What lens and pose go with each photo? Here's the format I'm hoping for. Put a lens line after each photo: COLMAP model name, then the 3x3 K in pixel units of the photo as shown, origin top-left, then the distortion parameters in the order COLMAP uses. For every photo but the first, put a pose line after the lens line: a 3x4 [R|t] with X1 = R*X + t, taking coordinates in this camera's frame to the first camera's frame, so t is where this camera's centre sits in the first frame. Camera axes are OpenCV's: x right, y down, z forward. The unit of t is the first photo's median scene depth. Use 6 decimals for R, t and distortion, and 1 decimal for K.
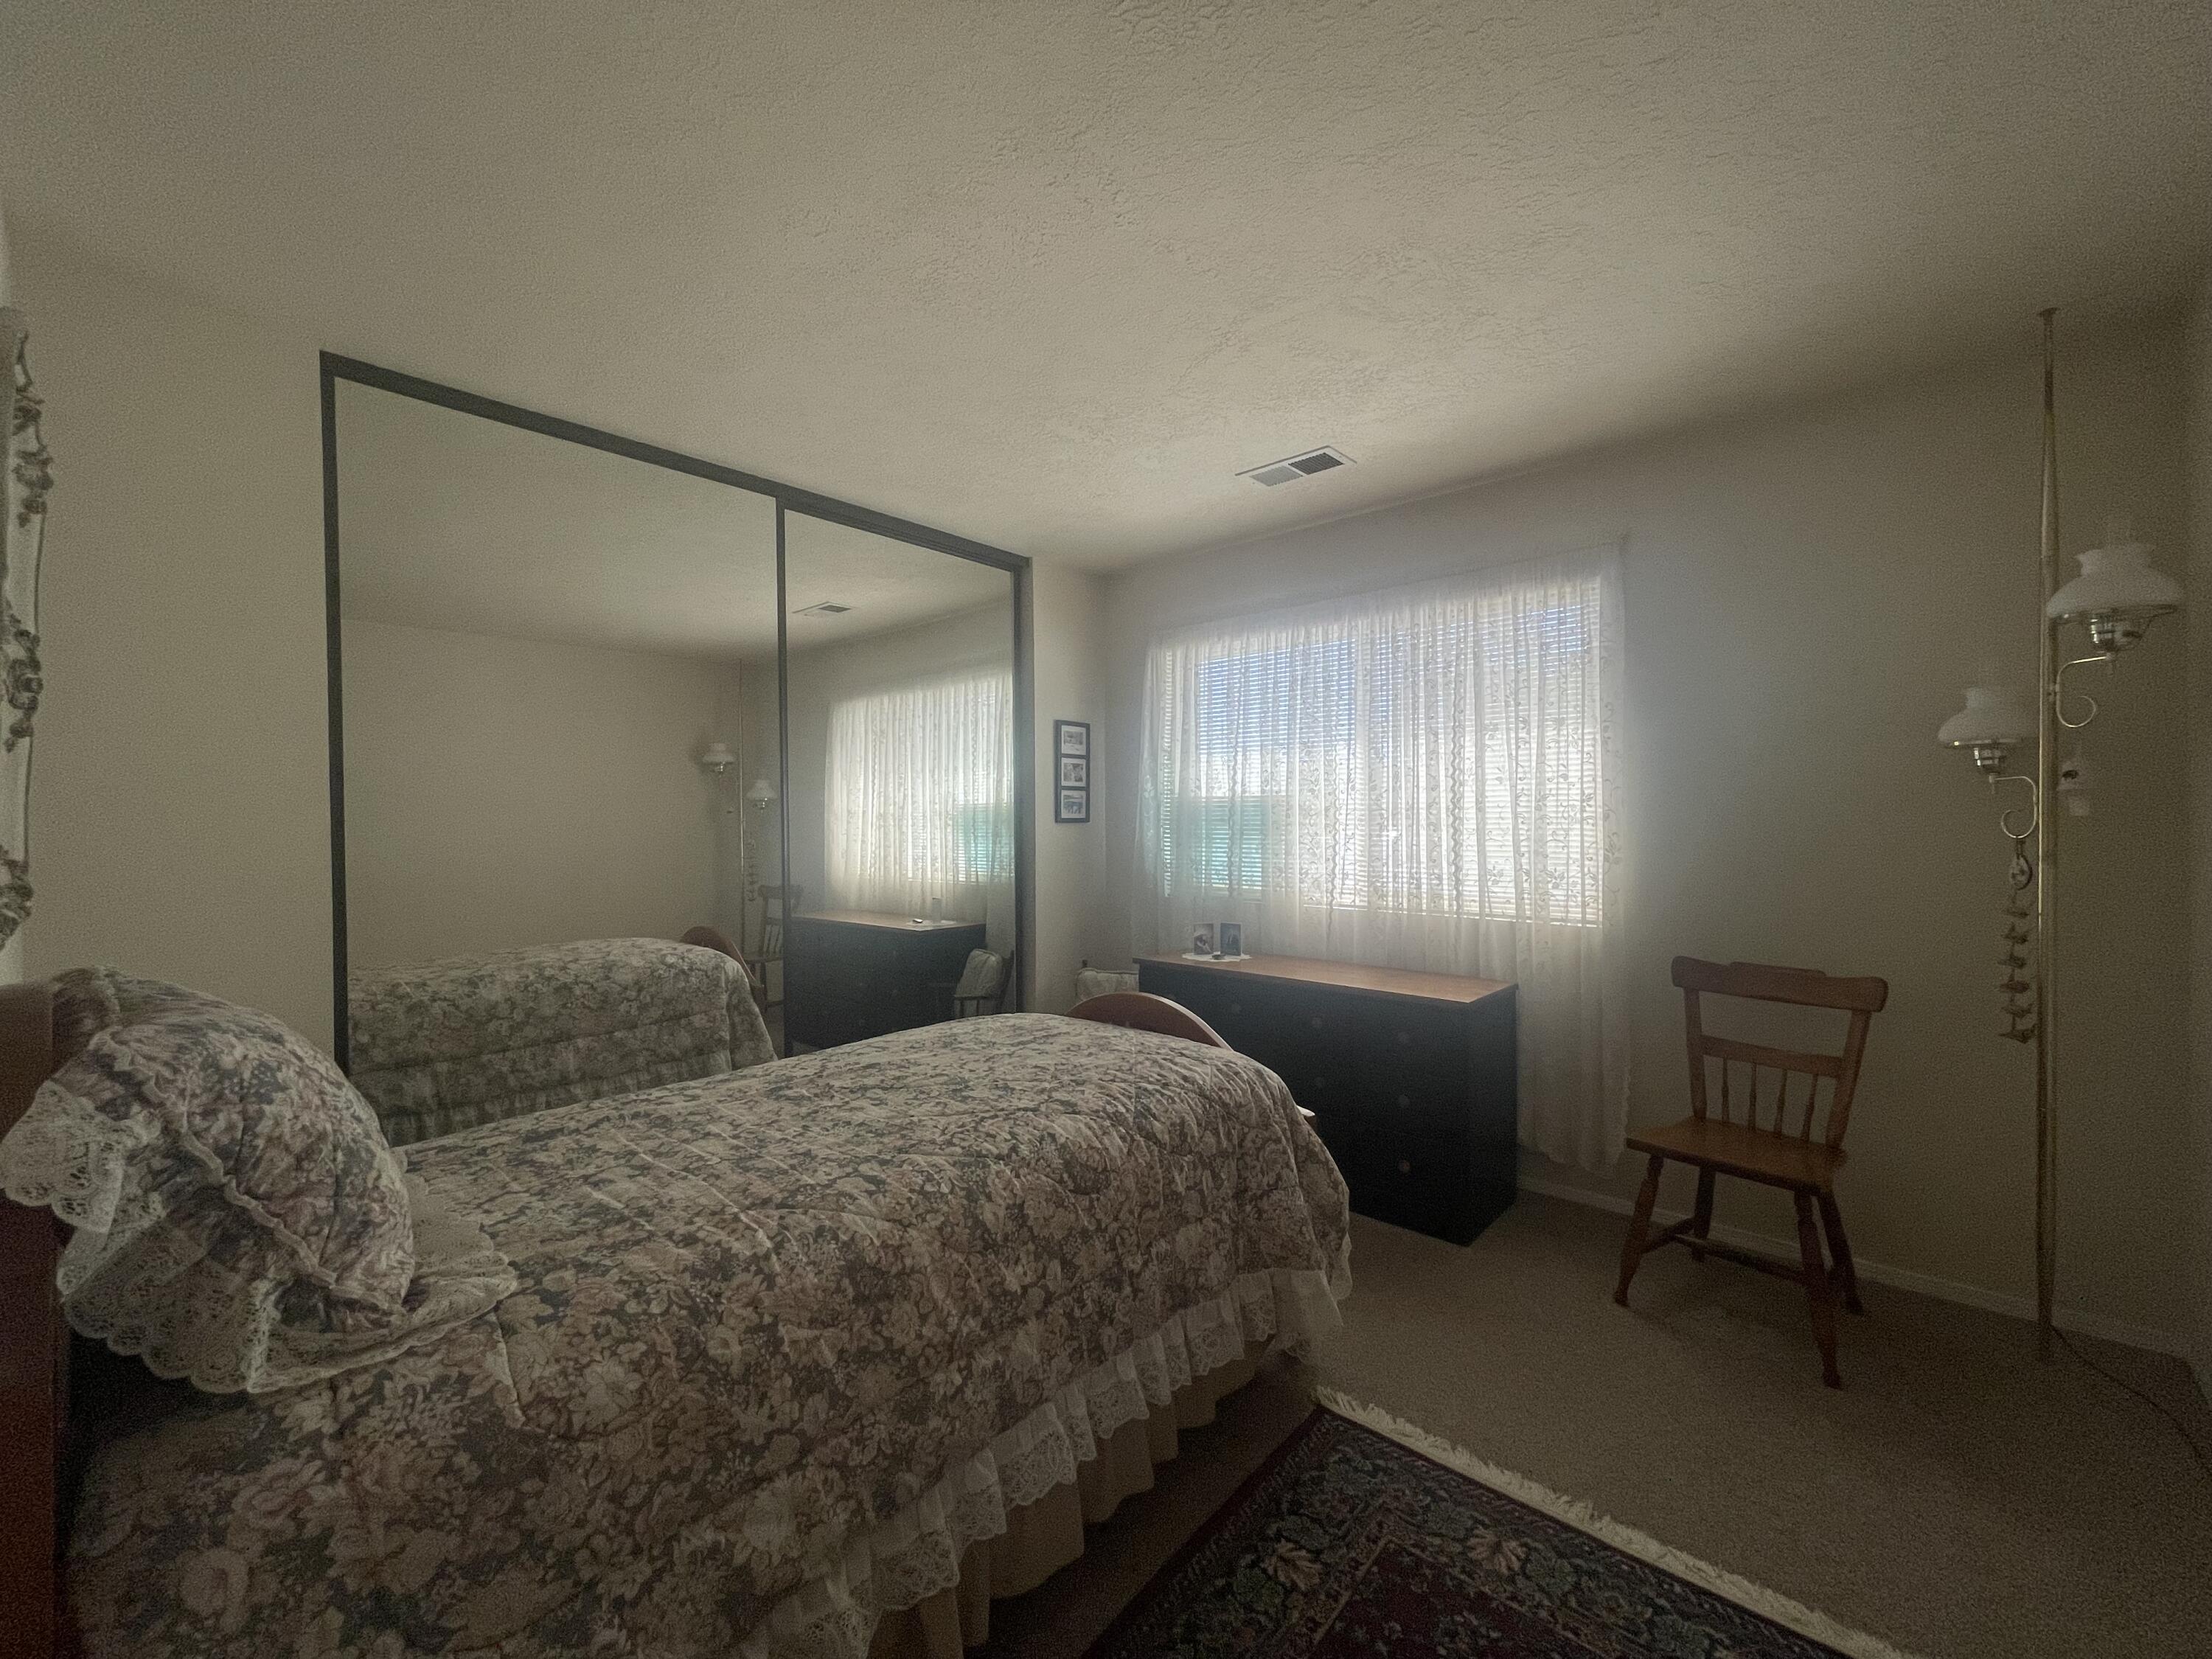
lens RADIAL K [[895.9, 0, 1088.6], [0, 895.9, 820.4], [0, 0, 1]] dist [-0.004763, 0.002516]
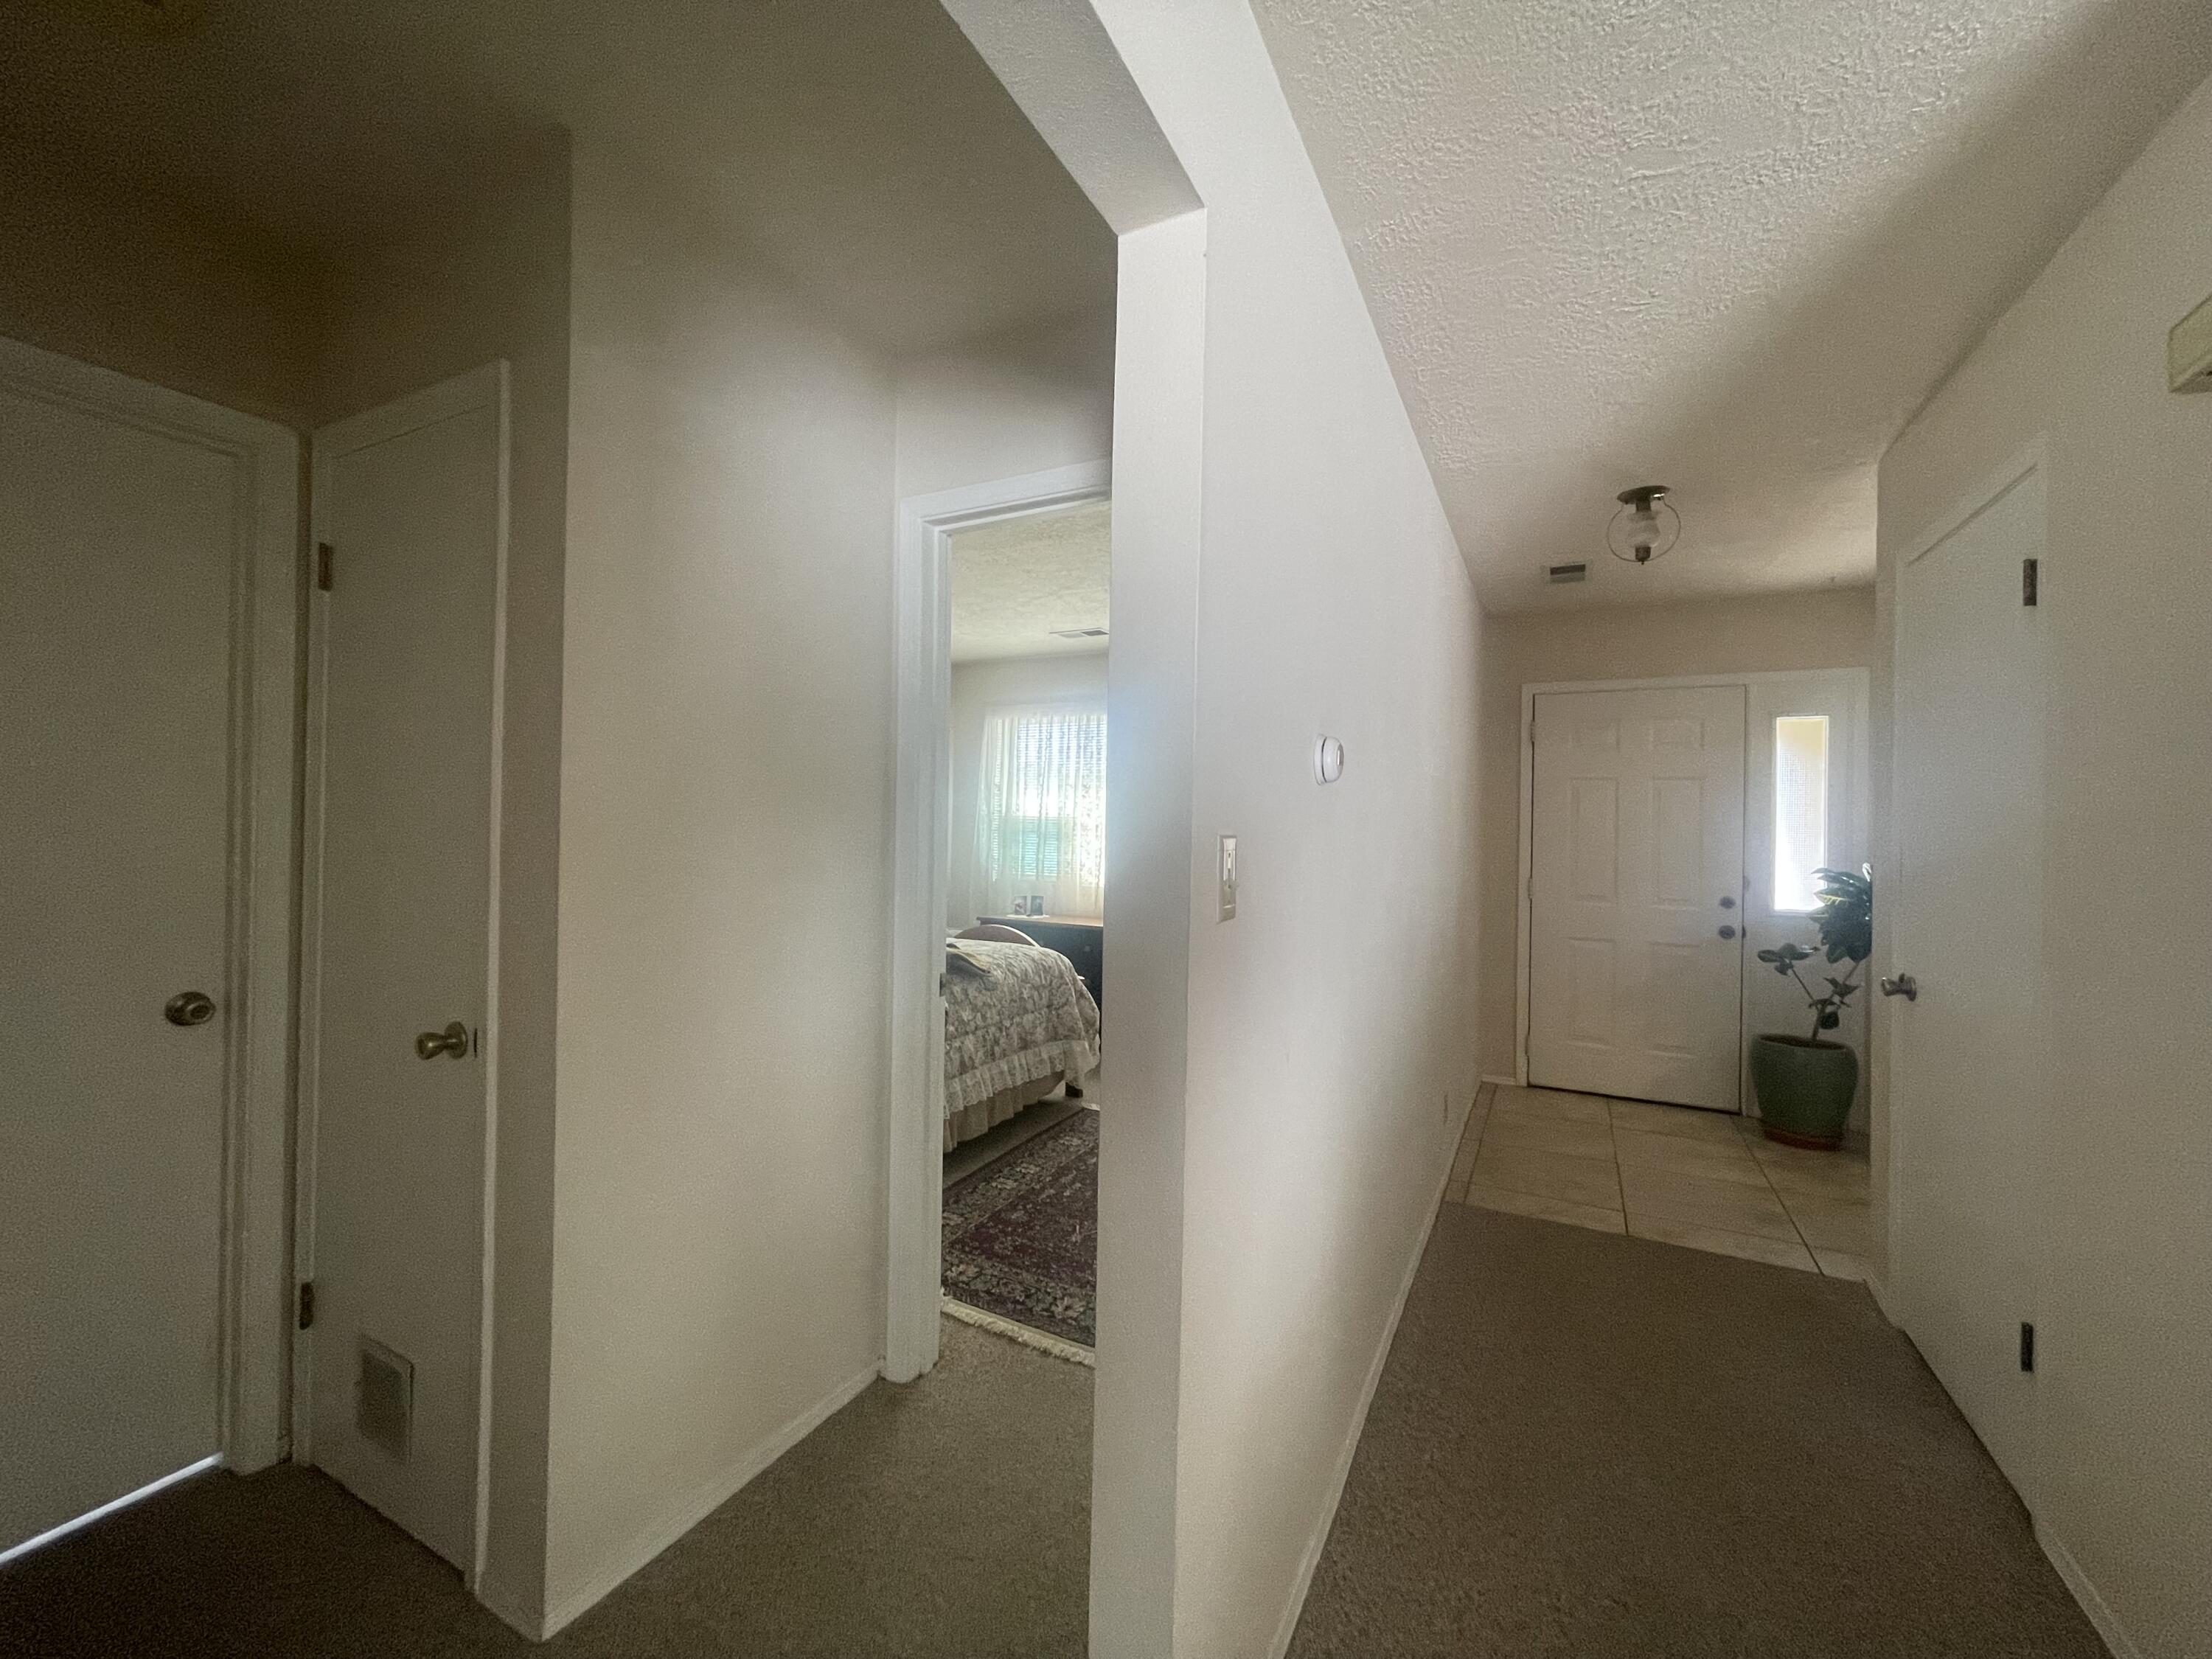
lens RADIAL K [[895.9, 0, 1102.3], [0, 895.9, 826.7], [0, 0, 1]] dist [-0.004763, 0.002516]
pose [[0.967051, 0.023955, 0.253452, -0.264285], [-0.023722, 0.999711, -0.003976, -0.011156], [-0.253474, -0.002168, 0.967340, -1.110842]]
